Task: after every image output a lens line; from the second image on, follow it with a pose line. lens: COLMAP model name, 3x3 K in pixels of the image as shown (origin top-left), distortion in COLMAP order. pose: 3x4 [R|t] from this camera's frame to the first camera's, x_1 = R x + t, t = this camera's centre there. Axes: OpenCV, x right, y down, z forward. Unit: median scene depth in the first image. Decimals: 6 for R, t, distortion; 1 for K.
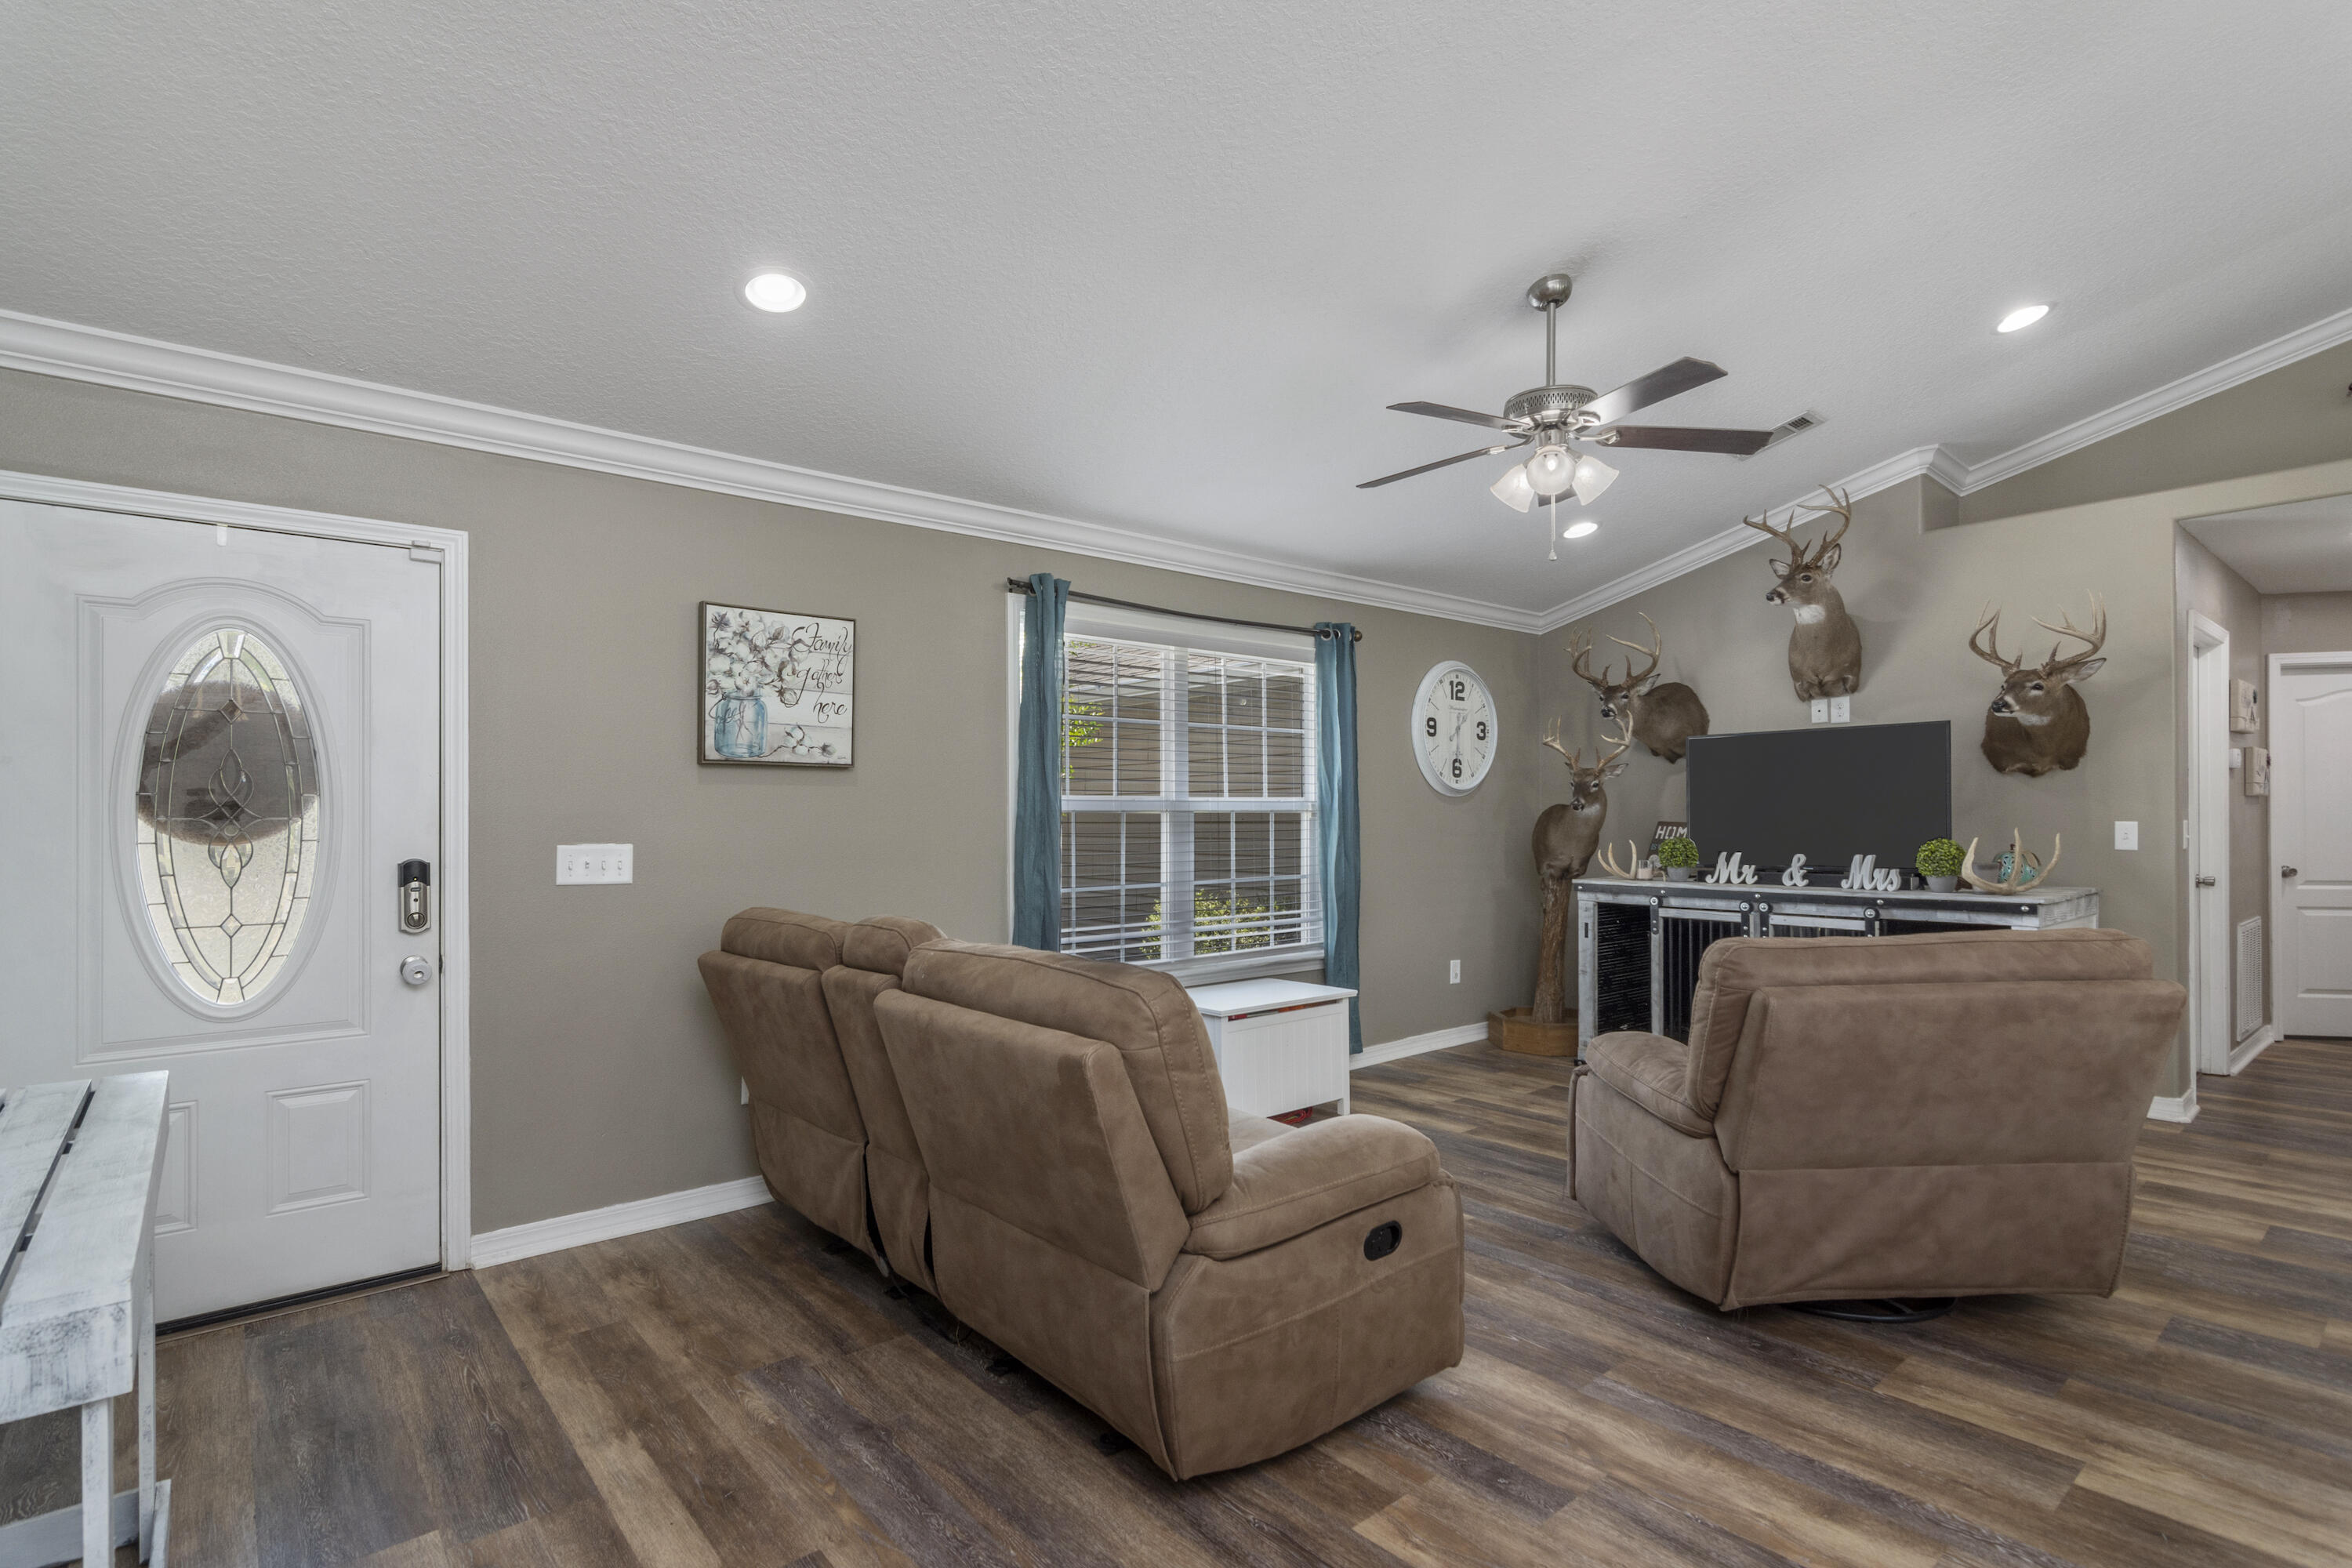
lens RADIAL K [[1137.7, 0, 1172.1], [0, 1137.7, 813.1], [0, 0, 1]] dist [0.003400, 0.001182]
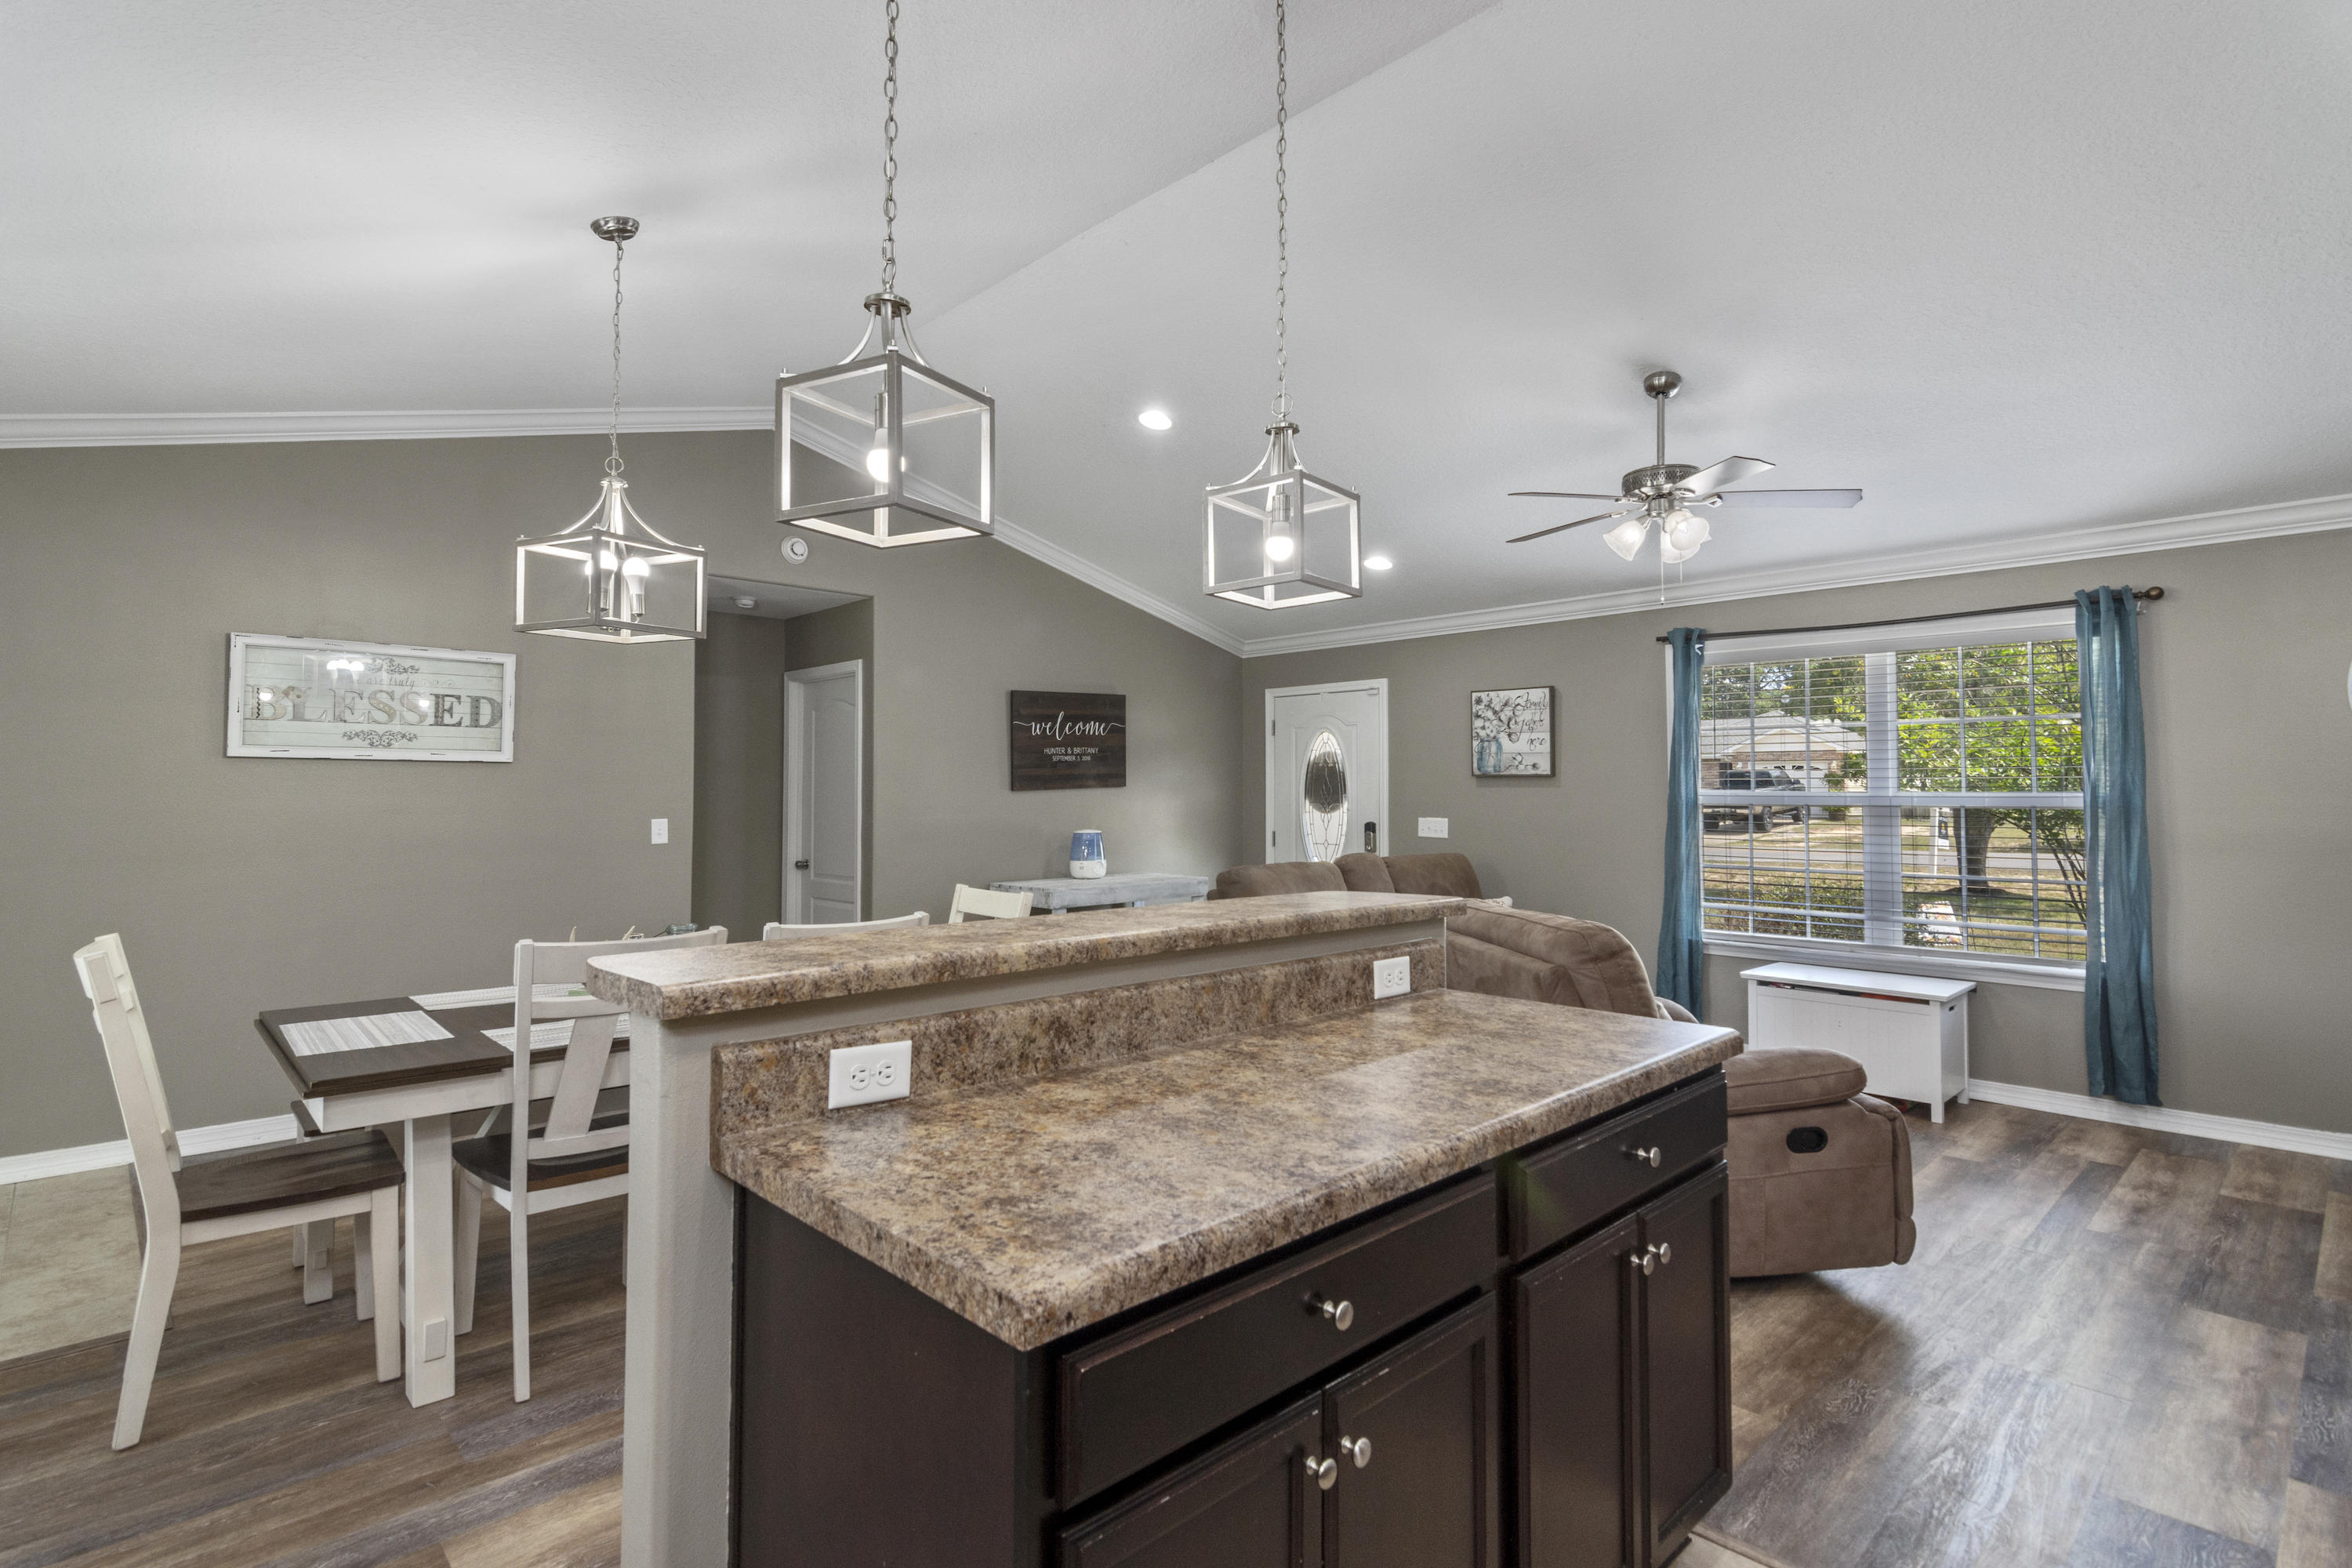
lens RADIAL K [[1137.7, 0, 1172.1], [0, 1137.7, 813.1], [0, 0, 1]] dist [0.003400, 0.001182]
pose [[0.060140, 0.023246, -0.997919, 1.377630], [0.001563, 0.999725, 0.023382, -0.027850], [0.998189, -0.002966, 0.060088, 0.376042]]
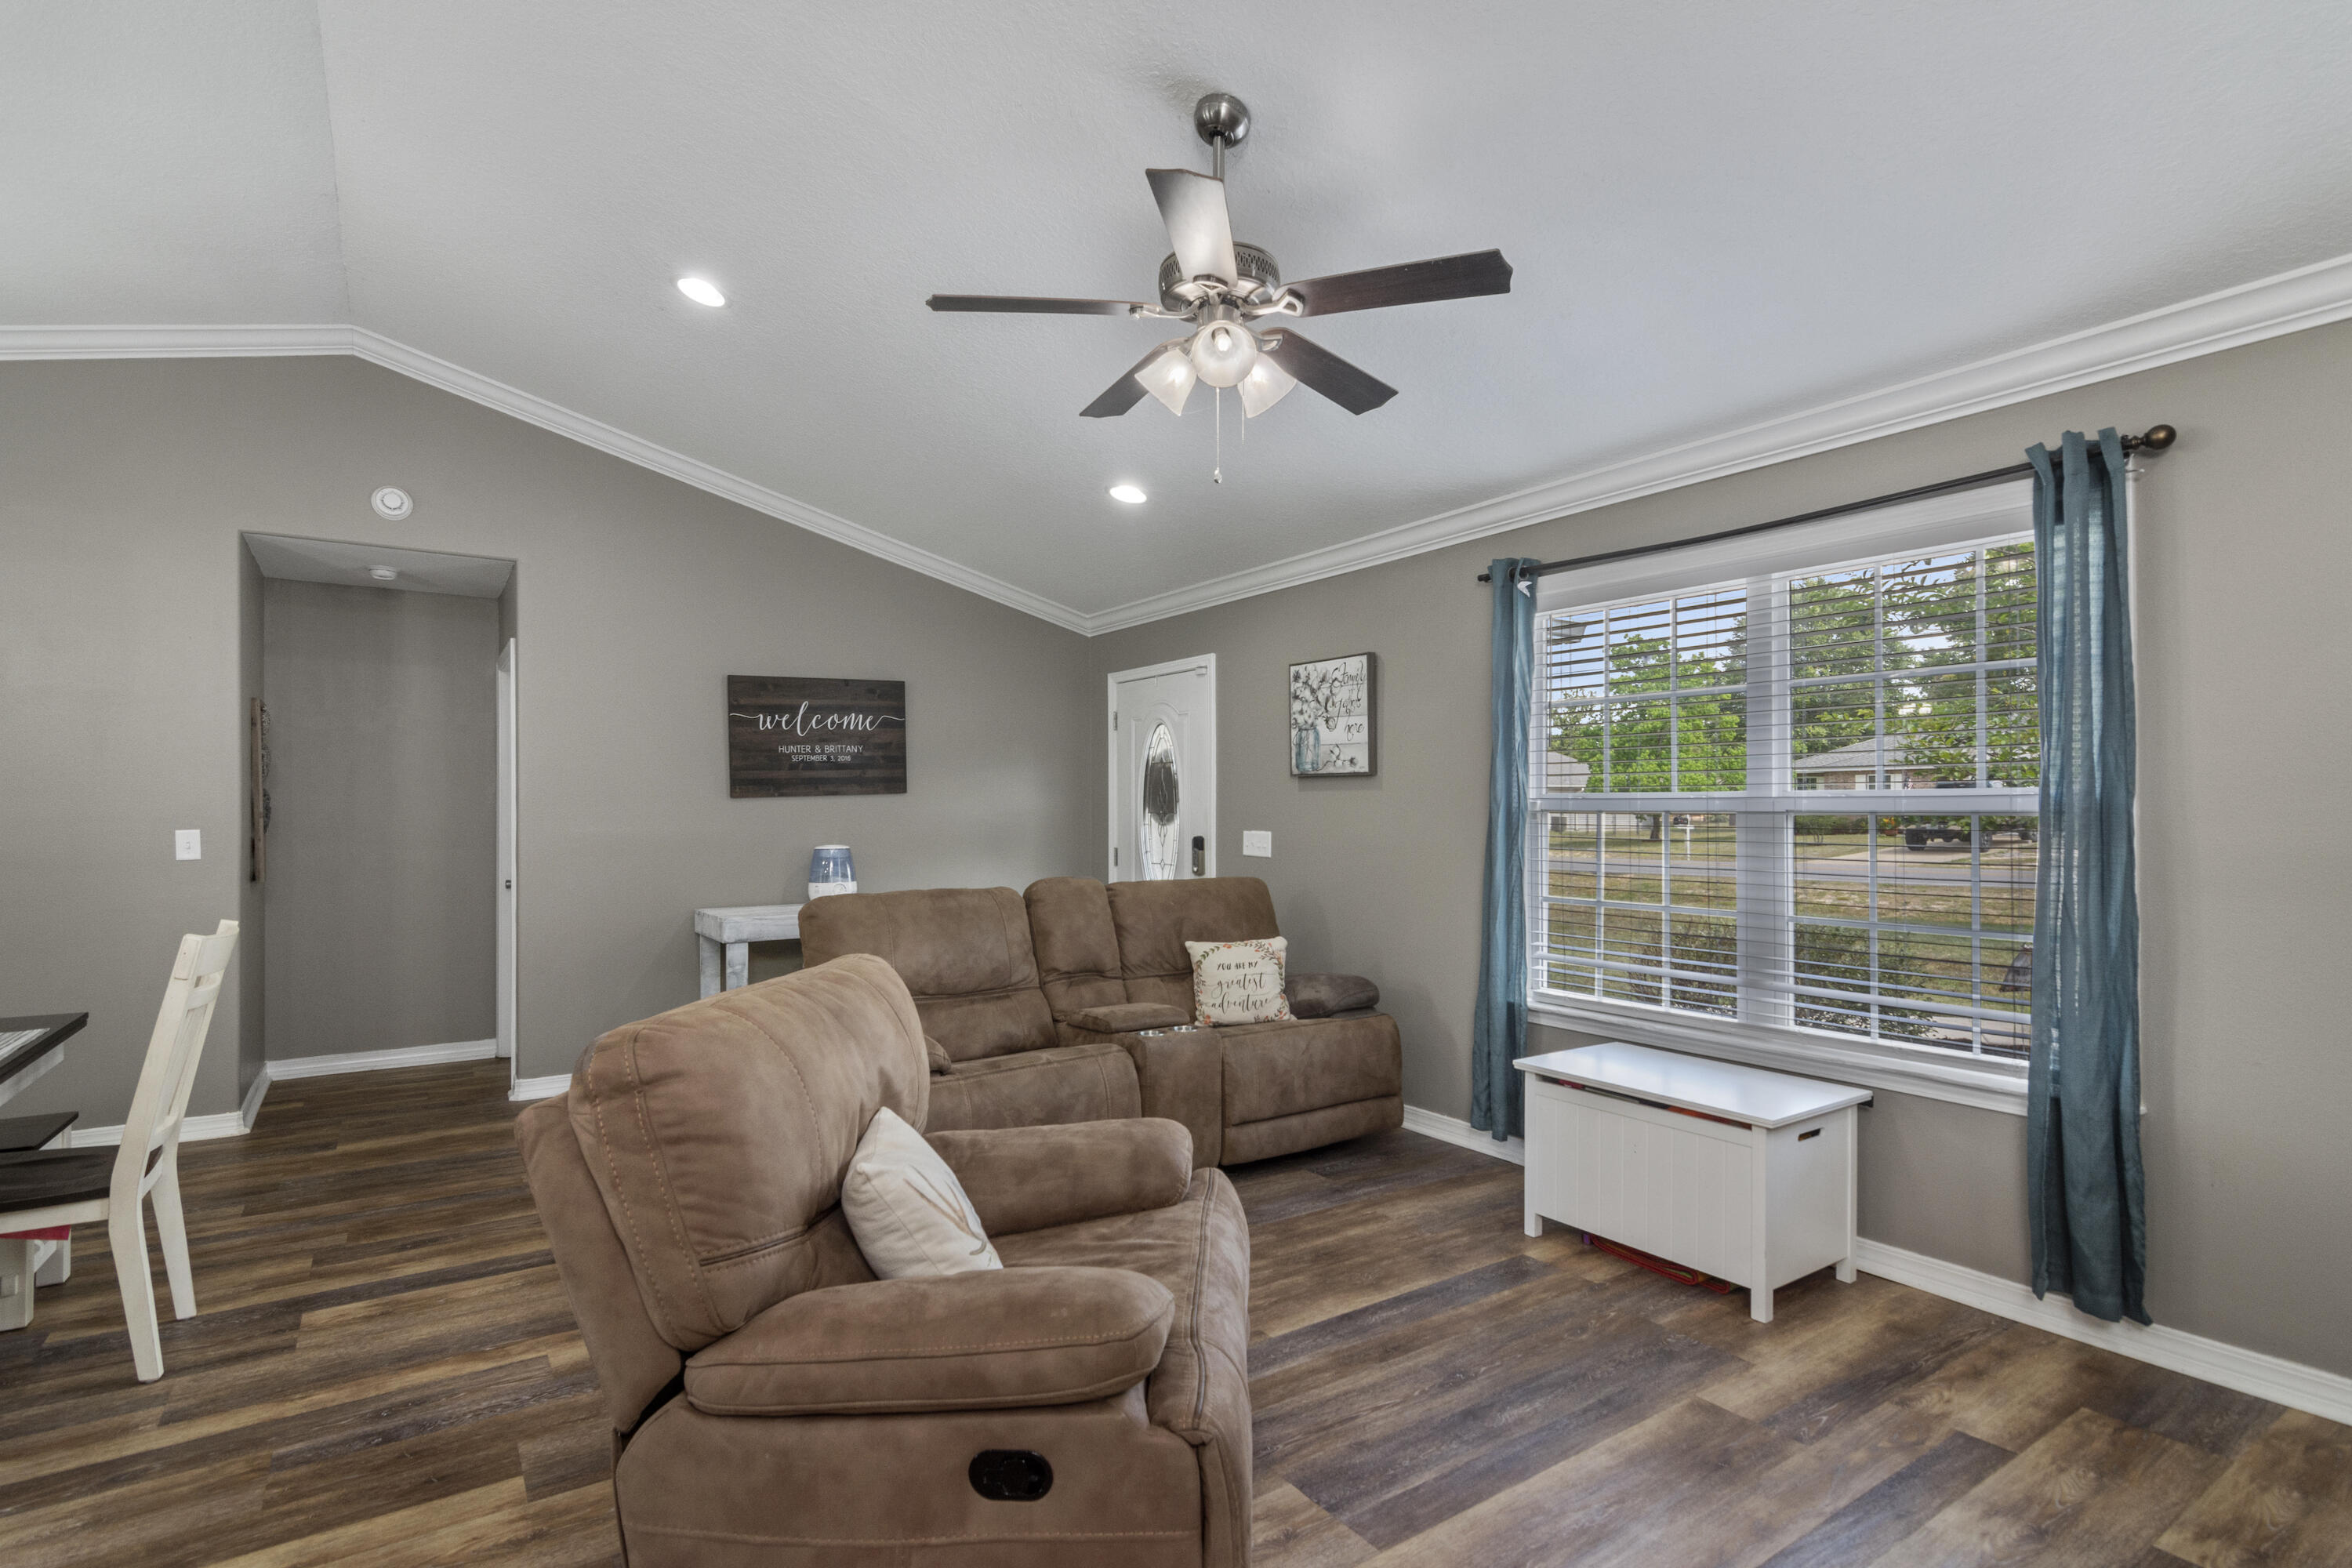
lens RADIAL K [[1137.7, 0, 1172.1], [0, 1137.7, 813.1], [0, 0, 1]] dist [0.003400, 0.001182]
pose [[-0.106020, 0.008621, -0.994327, 0.990761], [0.003574, 0.999959, 0.008289, -0.010337], [0.994358, -0.002675, -0.106046, 0.961308]]
